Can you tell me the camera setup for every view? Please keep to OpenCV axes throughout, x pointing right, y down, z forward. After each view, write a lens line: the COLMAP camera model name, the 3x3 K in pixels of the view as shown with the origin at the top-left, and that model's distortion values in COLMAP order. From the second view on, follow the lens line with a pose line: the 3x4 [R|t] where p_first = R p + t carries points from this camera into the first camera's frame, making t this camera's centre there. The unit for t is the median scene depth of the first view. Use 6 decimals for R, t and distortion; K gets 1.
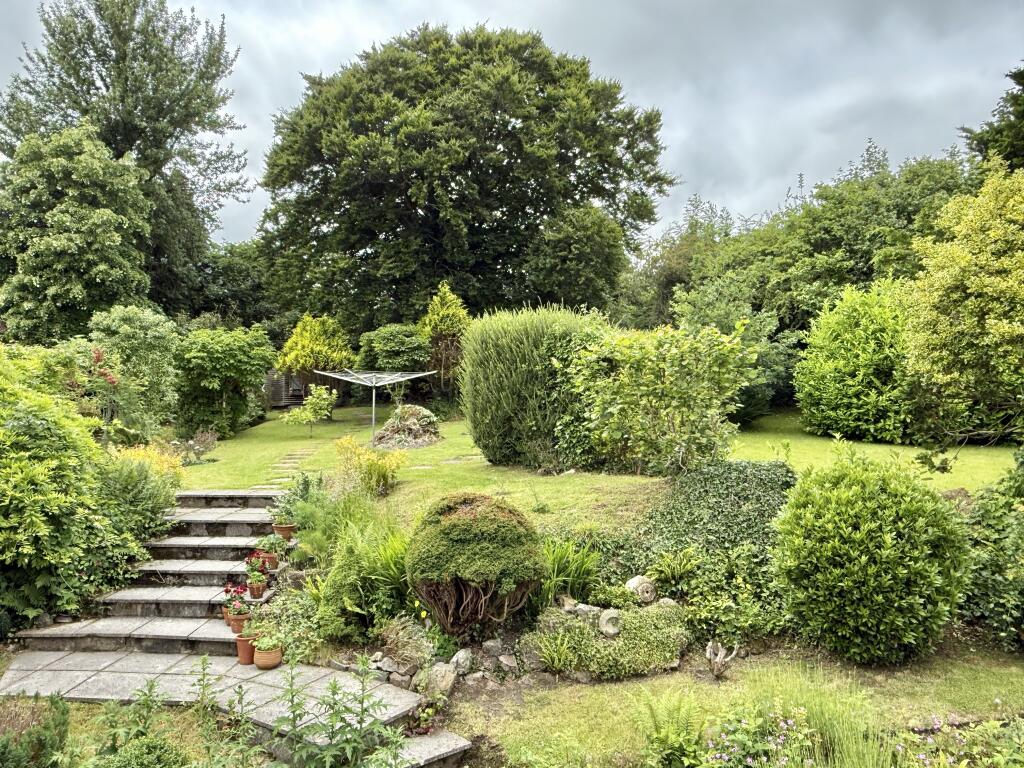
lens RADIAL K [[715.7, 0, 512.0], [0, 715.7, 383.8], [0, 0, 1]] dist [0.008551, 0.000549]
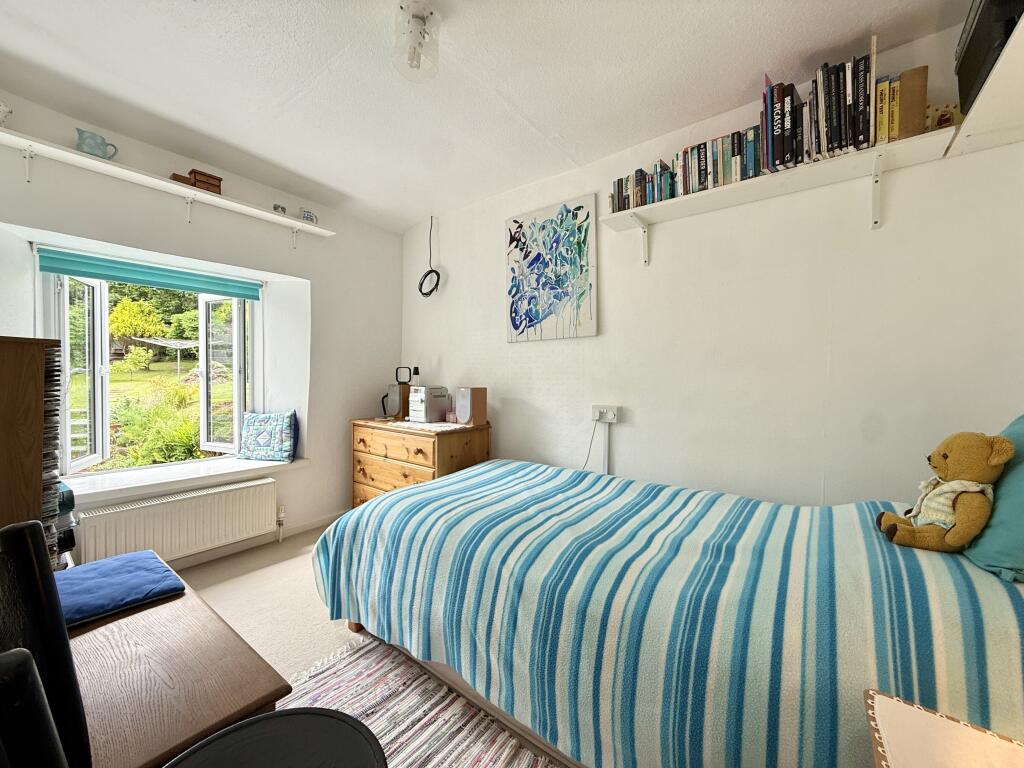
lens RADIAL K [[403.0, 0, 512.7], [0, 403.0, 377.2], [0, 0, 1]] dist [-0.001770, -0.000140]
pose [[0.884922, -0.004624, 0.465716, 0.040931], [-0.024987, 0.998039, 0.057388, -0.003262], [-0.465068, -0.062420, 0.883071, -0.141509]]
